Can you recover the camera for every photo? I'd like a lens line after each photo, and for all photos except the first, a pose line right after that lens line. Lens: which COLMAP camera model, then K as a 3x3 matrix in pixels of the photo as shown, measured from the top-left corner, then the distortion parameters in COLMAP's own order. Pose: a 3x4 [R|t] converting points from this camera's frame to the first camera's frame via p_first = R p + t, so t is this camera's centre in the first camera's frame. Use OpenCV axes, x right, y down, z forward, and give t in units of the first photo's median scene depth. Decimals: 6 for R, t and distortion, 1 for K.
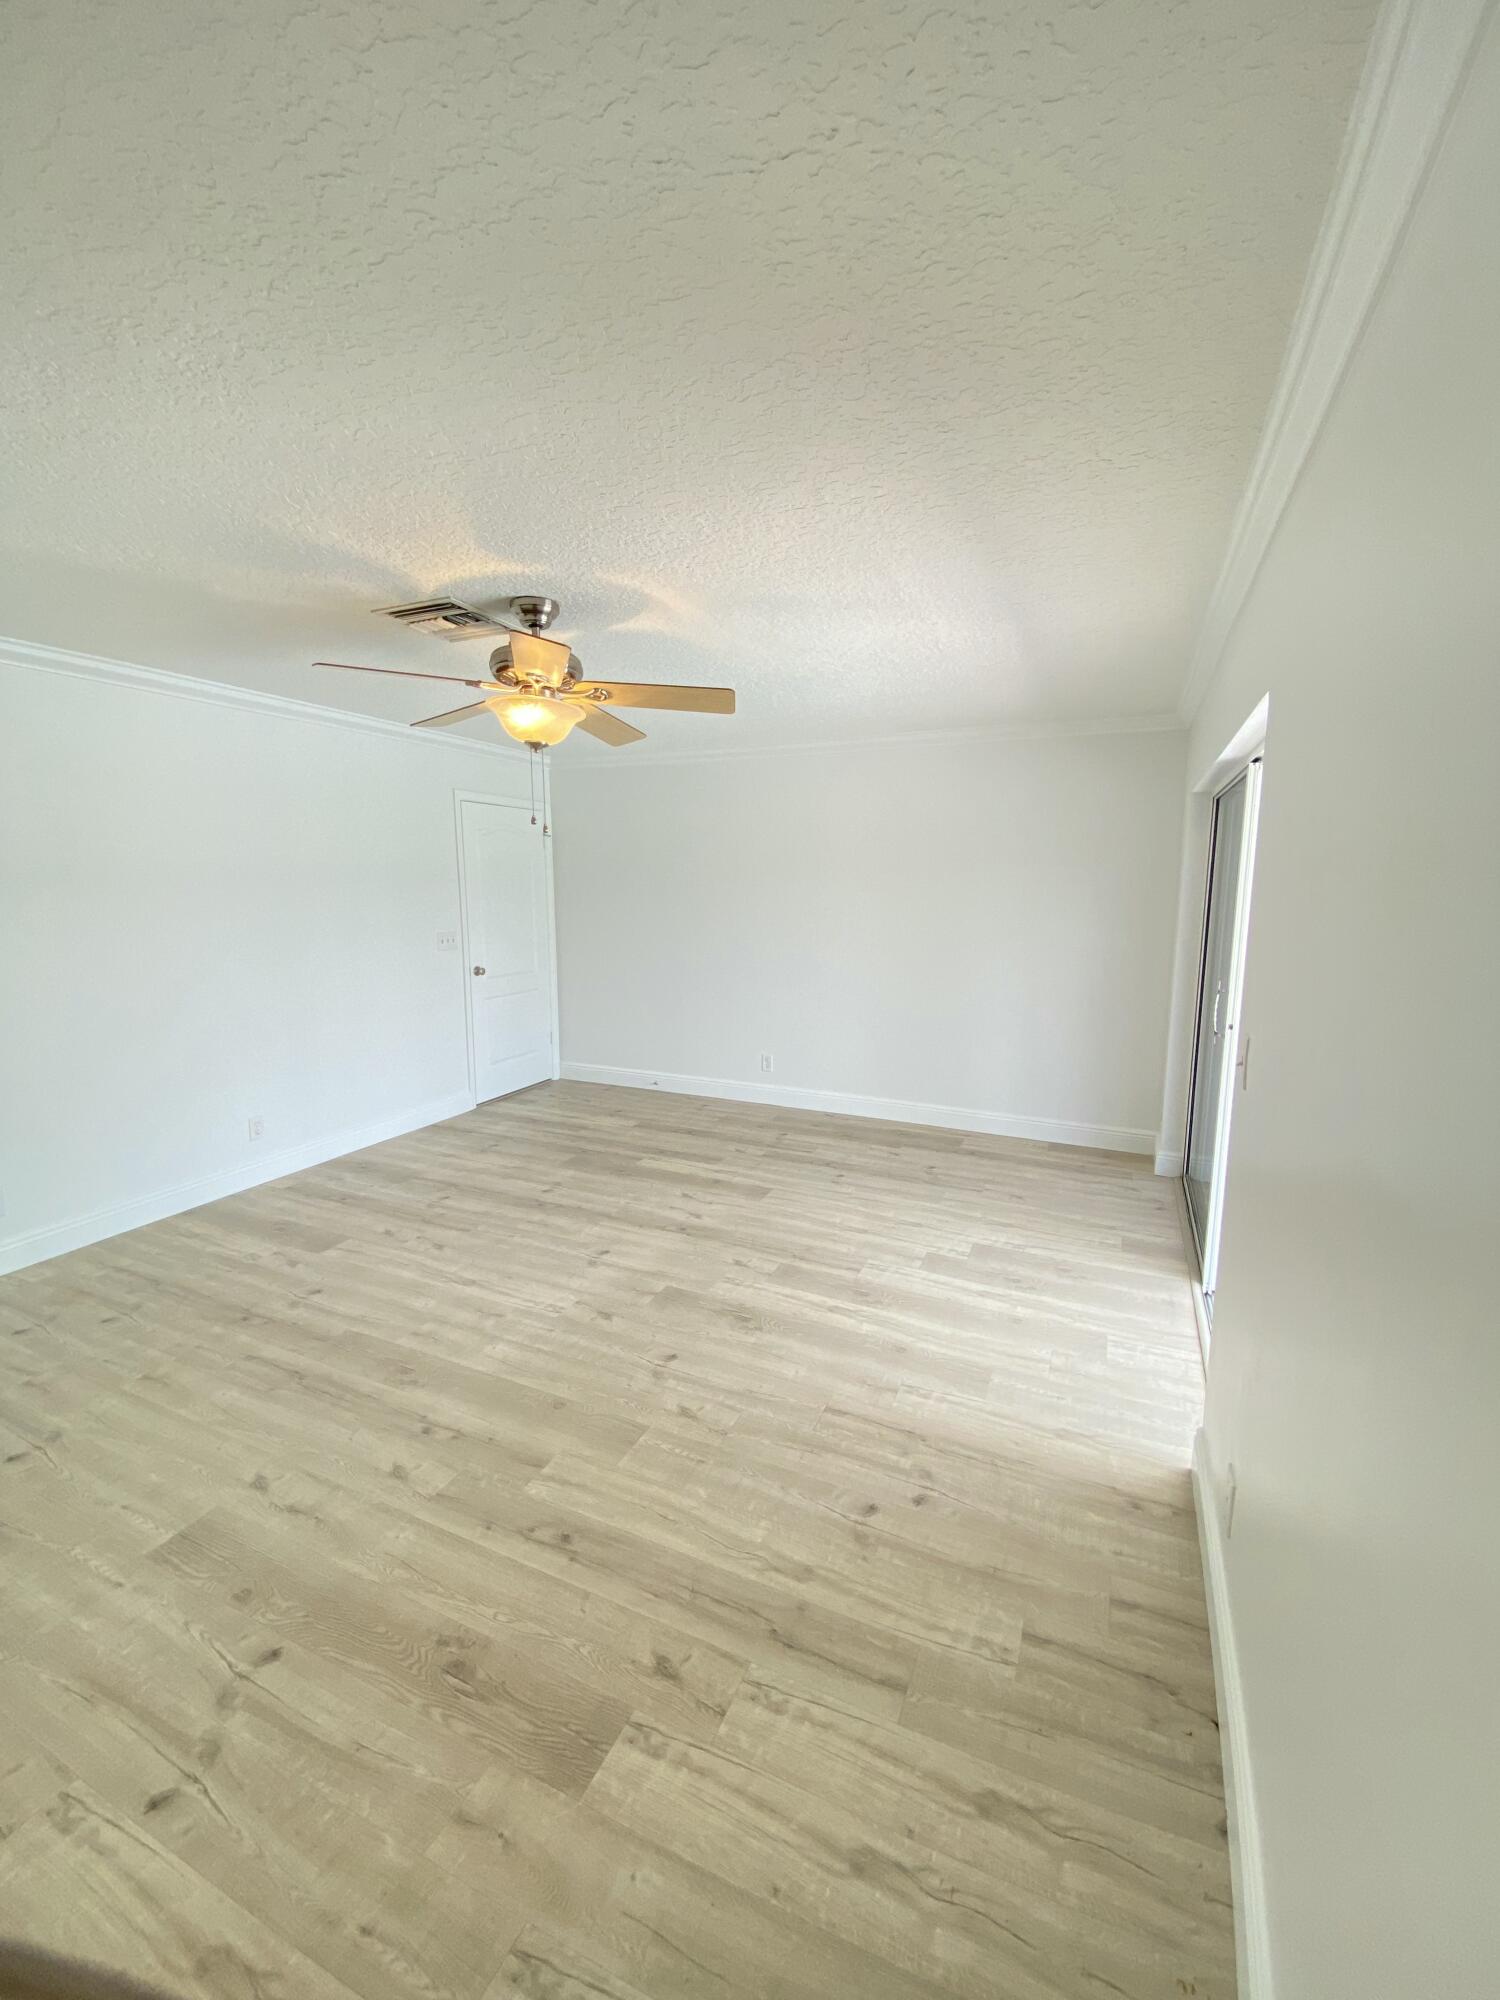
lens RADIAL K [[809.0, 0, 749.5], [0, 809.0, 995.5], [0, 0, 1]] dist [0.045605, -0.041196]
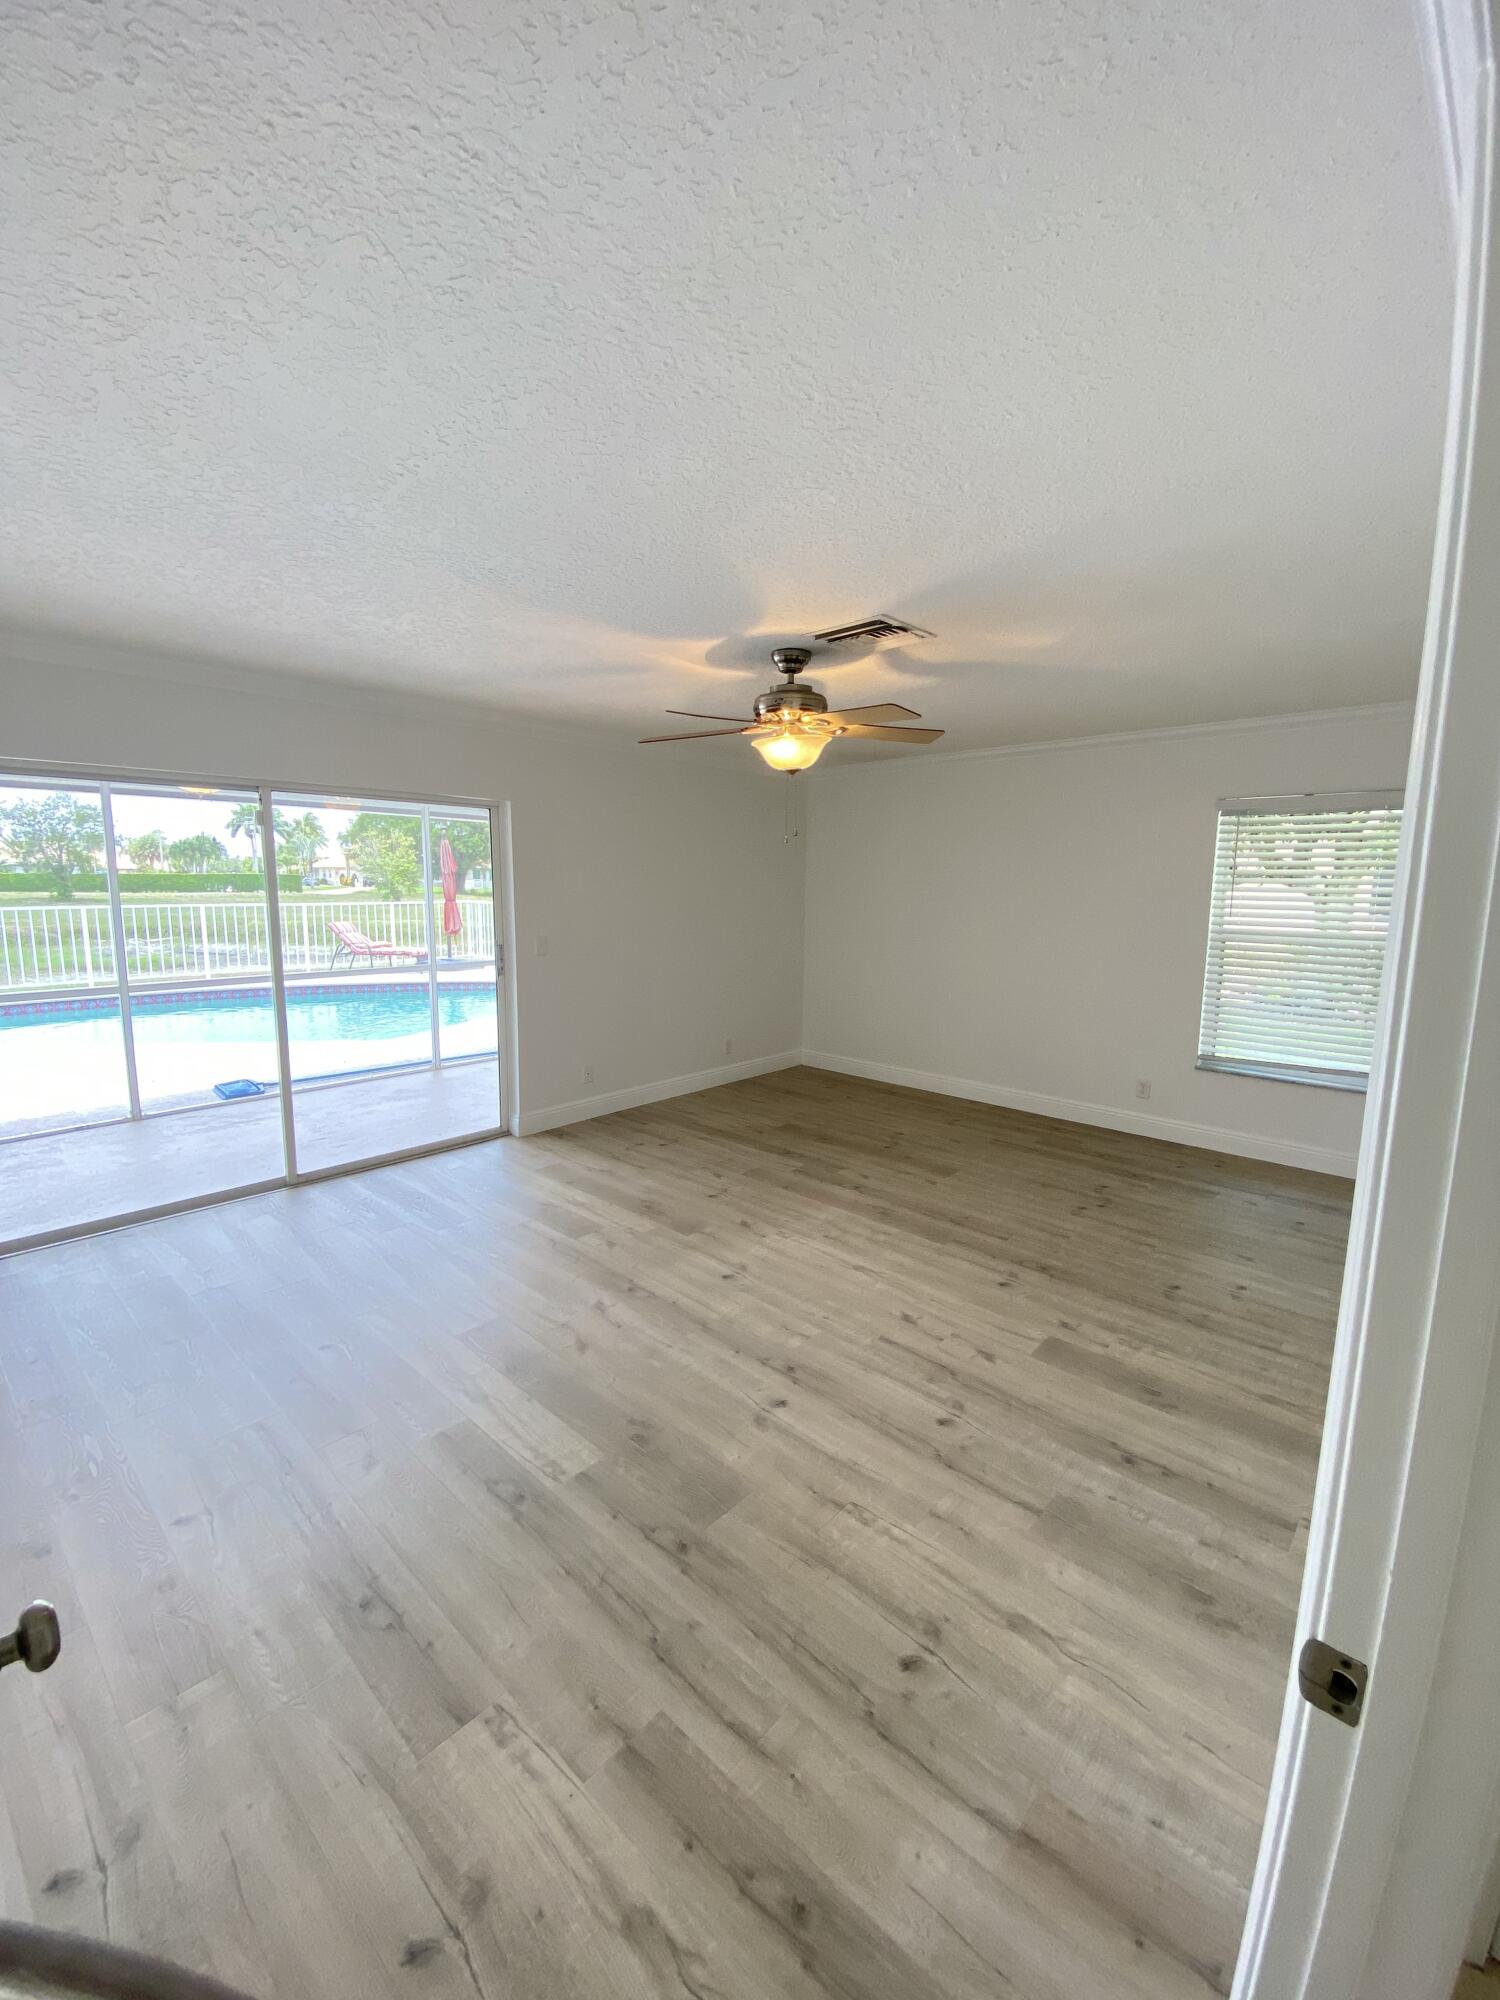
lens RADIAL K [[809.0, 0, 749.5], [0, 809.0, 995.5], [0, 0, 1]] dist [0.045605, -0.041196]
pose [[-0.949052, -0.055593, 0.310177, -0.550701], [0.032941, 0.961420, 0.273104, -0.292750], [-0.313393, 0.269407, -0.910607, 2.036786]]
